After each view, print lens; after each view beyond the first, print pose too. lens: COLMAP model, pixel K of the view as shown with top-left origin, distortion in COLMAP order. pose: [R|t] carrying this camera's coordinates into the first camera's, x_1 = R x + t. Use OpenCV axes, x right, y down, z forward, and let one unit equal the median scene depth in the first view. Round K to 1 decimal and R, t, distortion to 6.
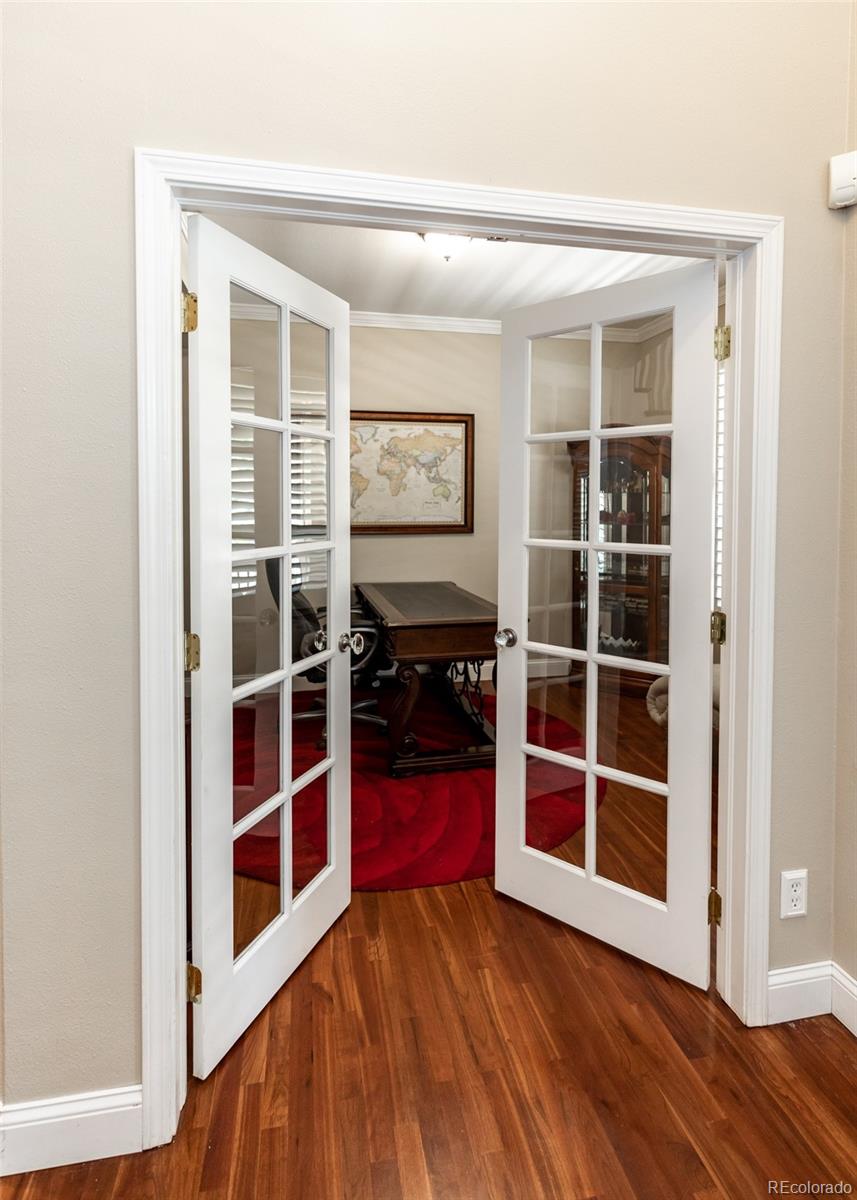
lens RADIAL K [[625.5, 0, 417.9], [0, 625.5, 516.5], [0, 0, 1]] dist [-0.001366, 0.001255]
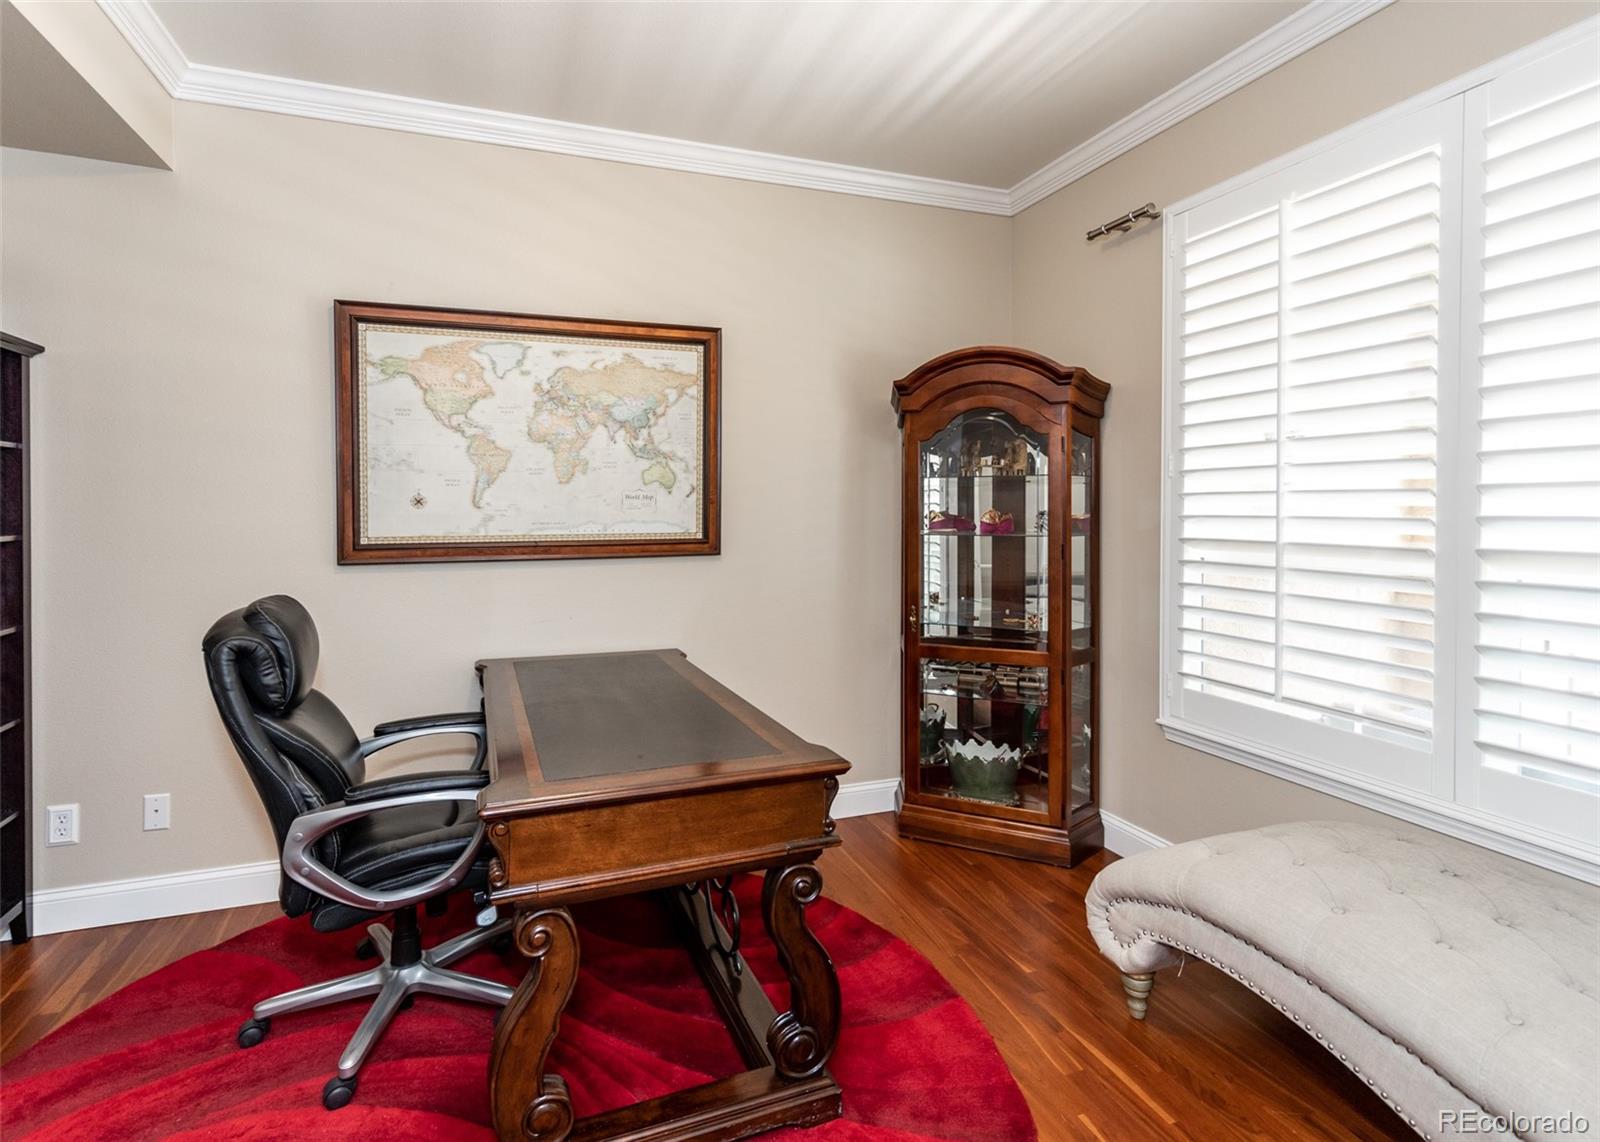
lens RADIAL K [[834.0, 0, 810.2], [0, 834.0, 503.5], [0, 0, 1]] dist [-0.001366, 0.001255]
pose [[0.982371, -0.002578, 0.186926, 0.032587], [0.007896, 0.999585, -0.027711, 0.003579], [-0.186777, 0.028698, 0.981983, 0.300988]]
